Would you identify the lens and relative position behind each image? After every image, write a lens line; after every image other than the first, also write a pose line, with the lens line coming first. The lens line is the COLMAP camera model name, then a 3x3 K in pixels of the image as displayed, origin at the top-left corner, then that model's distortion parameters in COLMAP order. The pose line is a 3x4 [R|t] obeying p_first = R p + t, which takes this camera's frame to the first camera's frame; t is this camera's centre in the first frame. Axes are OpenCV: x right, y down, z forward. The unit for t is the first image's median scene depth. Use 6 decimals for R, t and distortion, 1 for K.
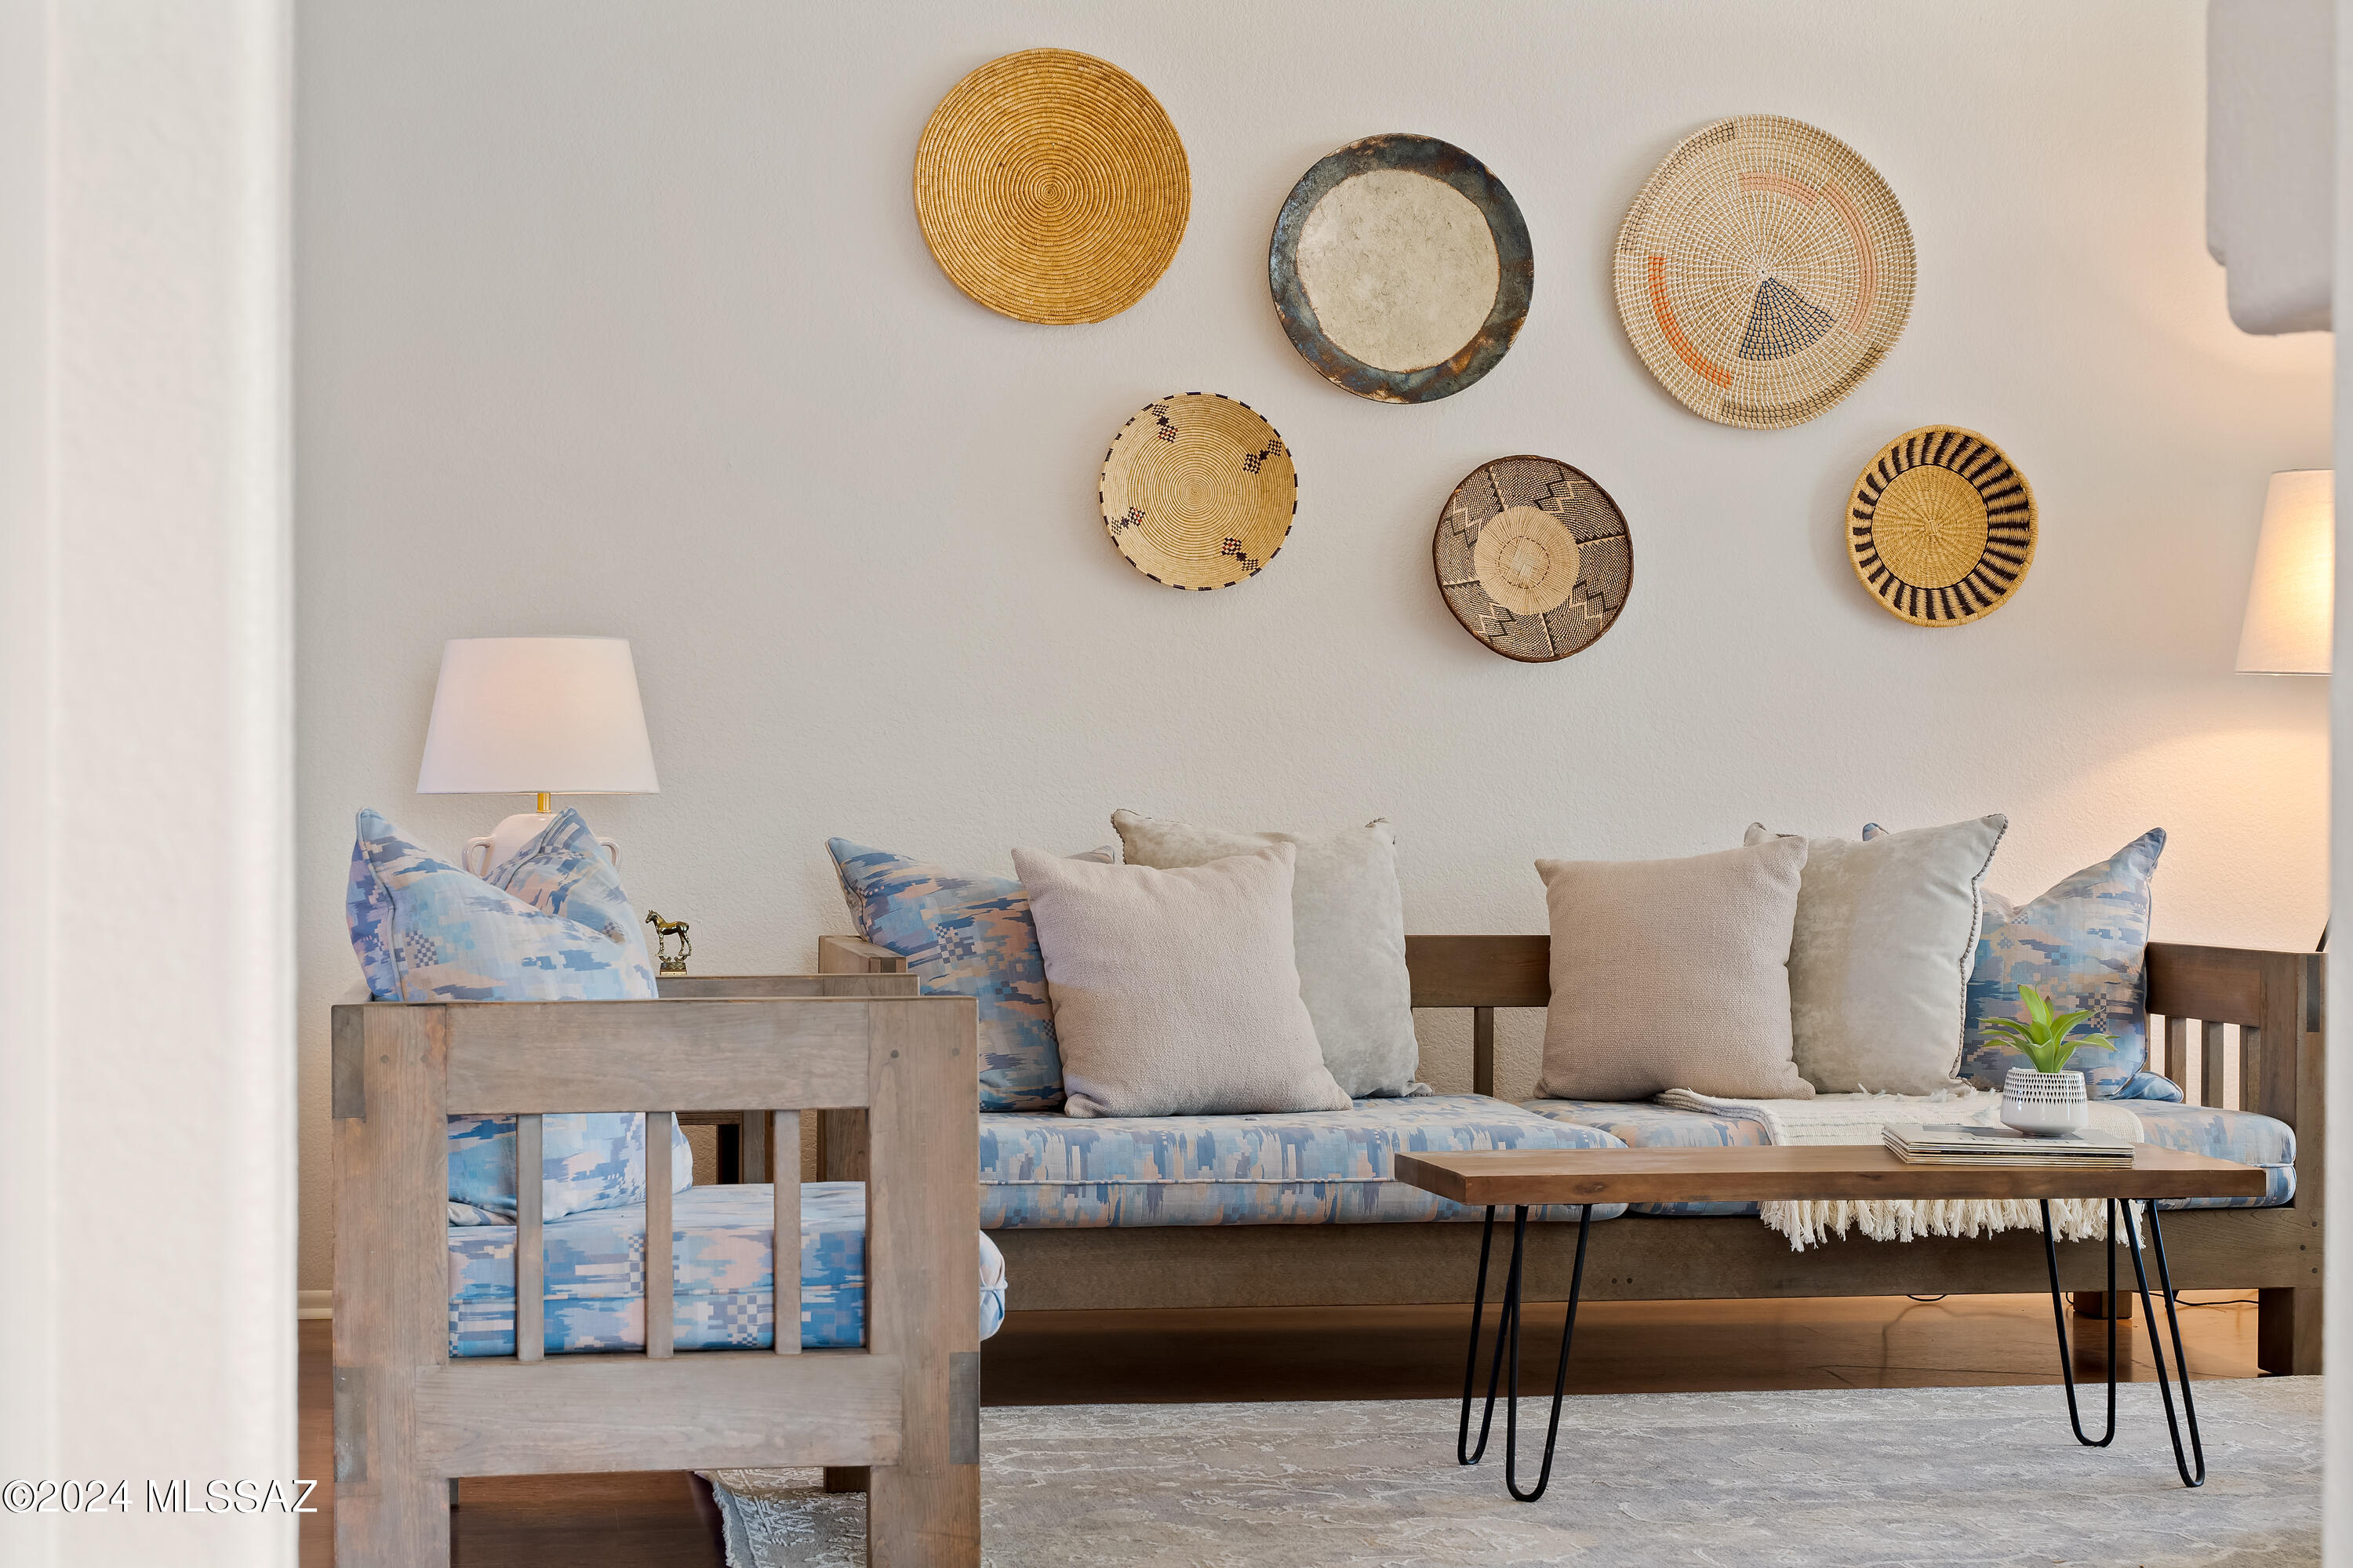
lens RADIAL K [[3878.8, 0, 1176.0], [0, 3878.8, 785.7], [0, 0, 1]] dist [-0.023111, 0.000000]
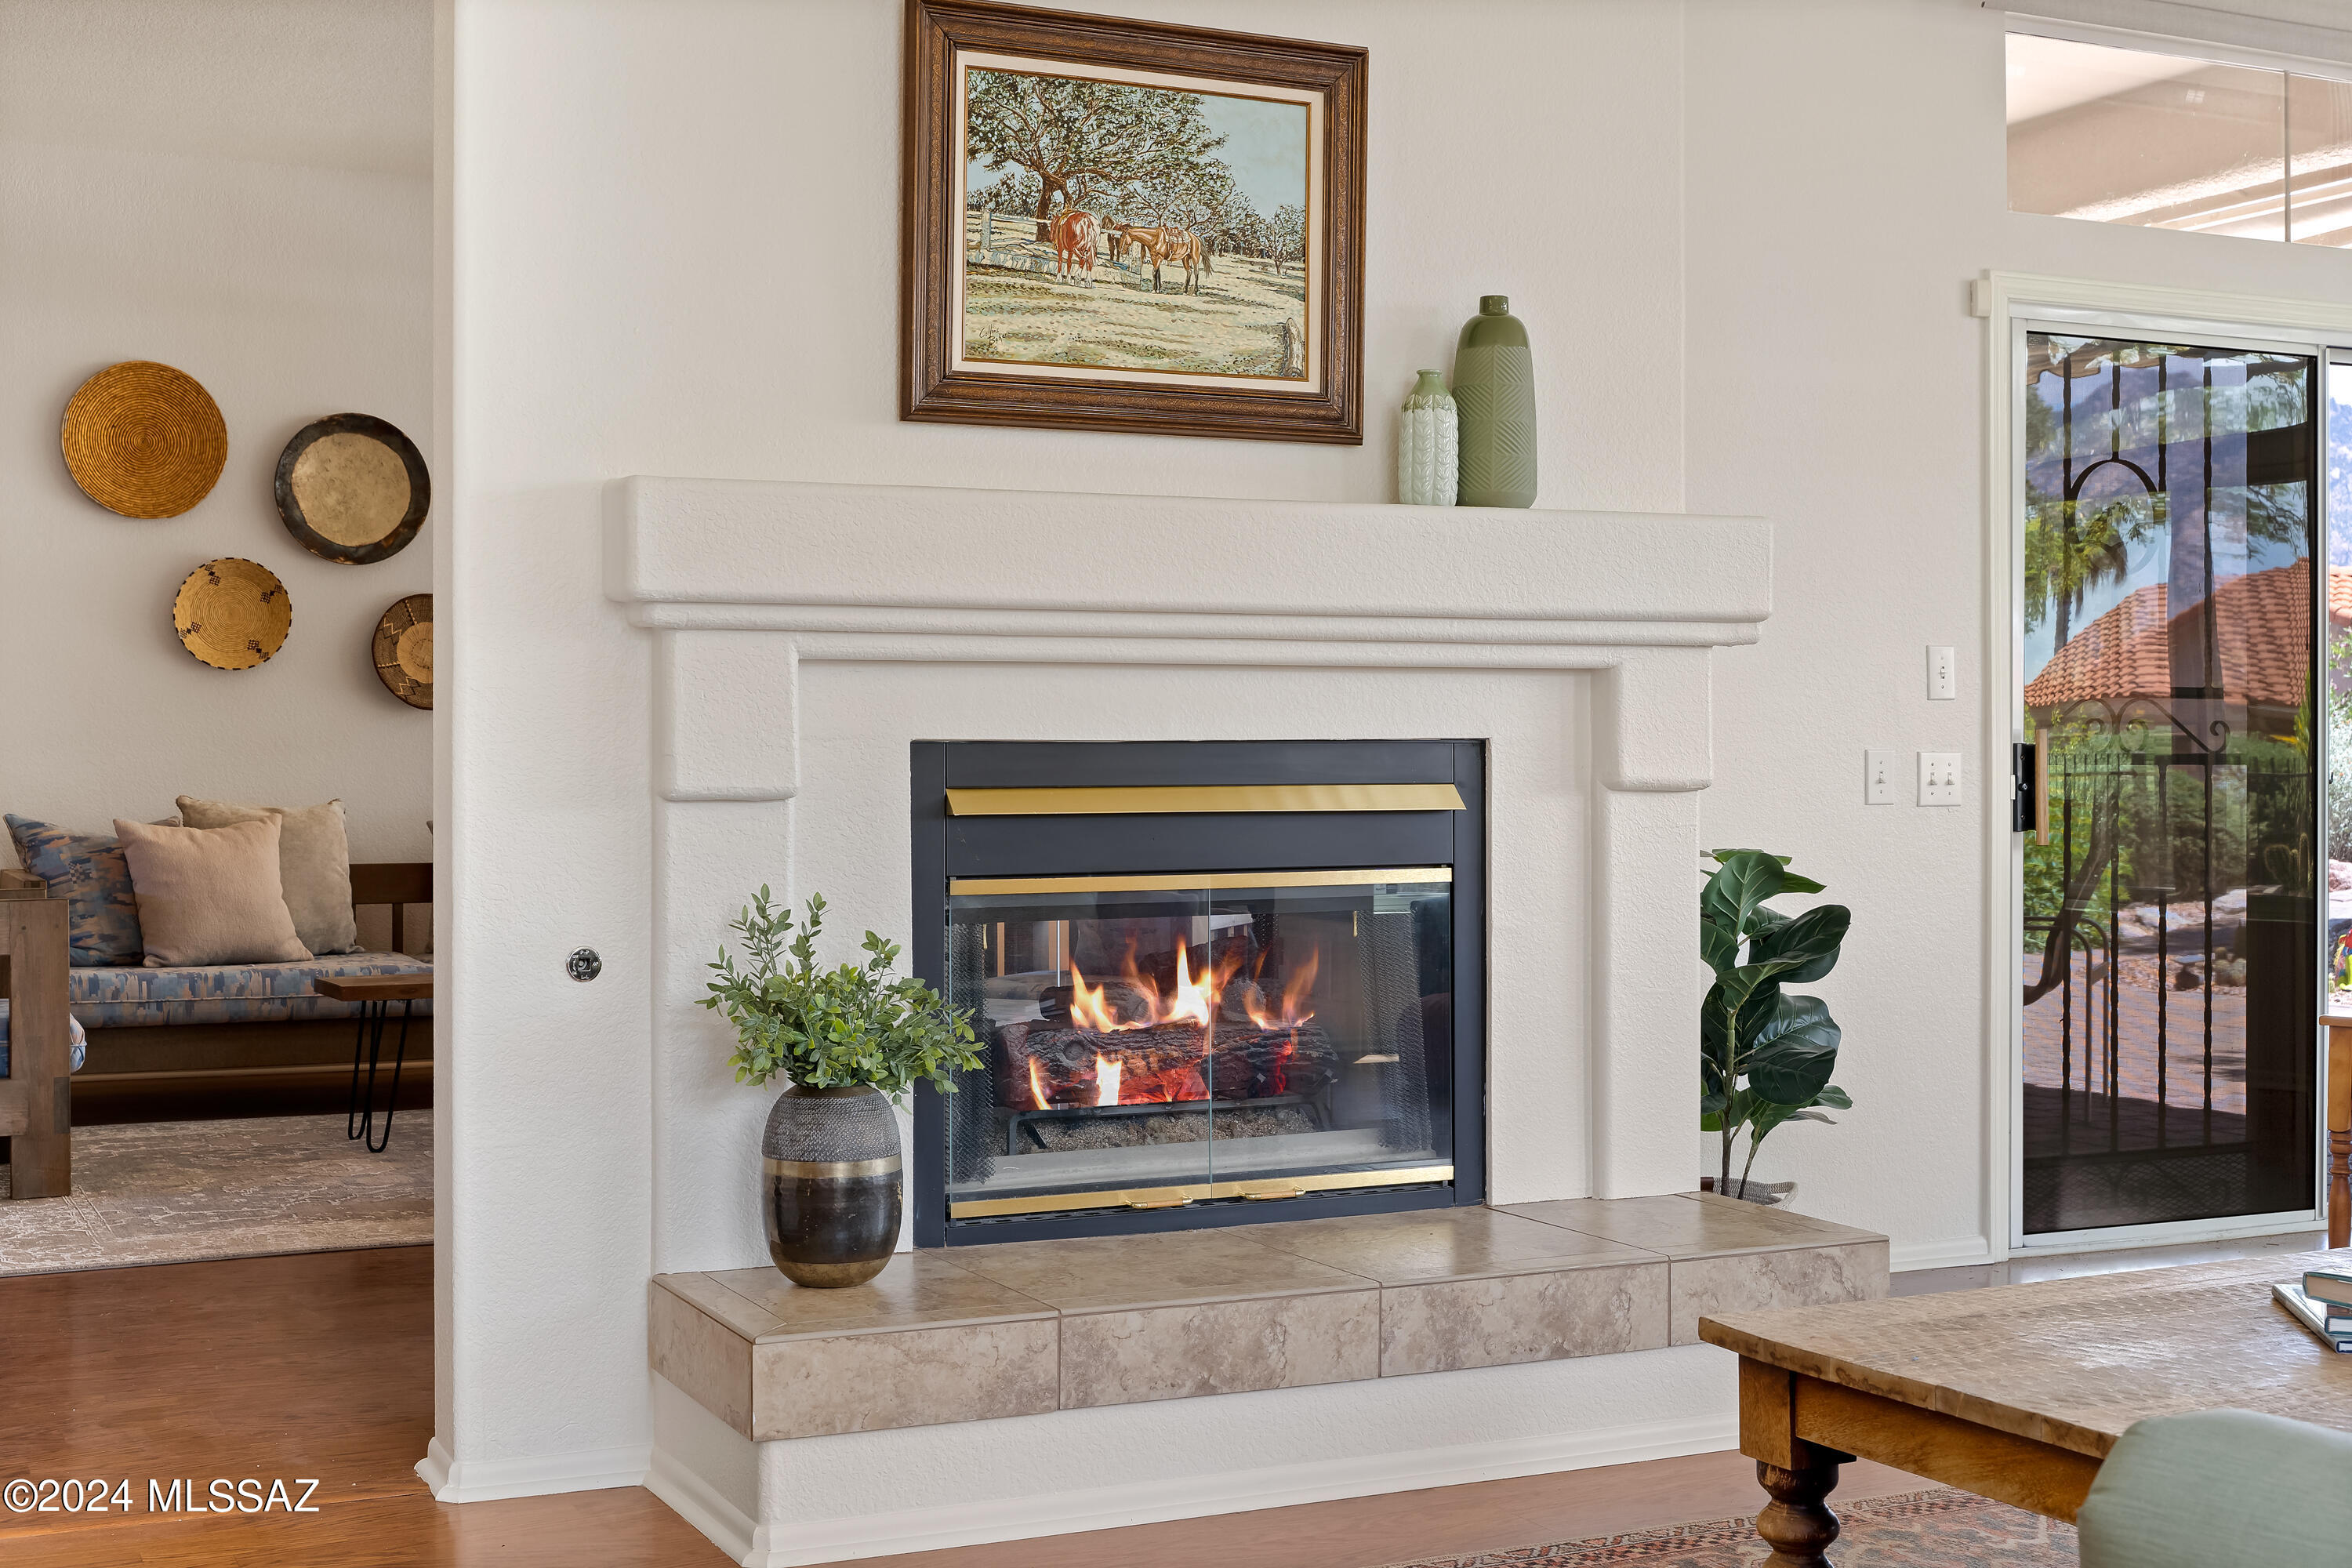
lens RADIAL K [[2896.0, 0, 1178.3], [0, 2896.0, 714.1], [0, 0, 1]] dist [-0.010352, 0.000000]
pose [[0.961579, -0.001646, 0.274523, 0.063286], [0.004886, 0.999926, -0.011118, -0.014815], [-0.274484, 0.012032, 0.961516, -0.415221]]
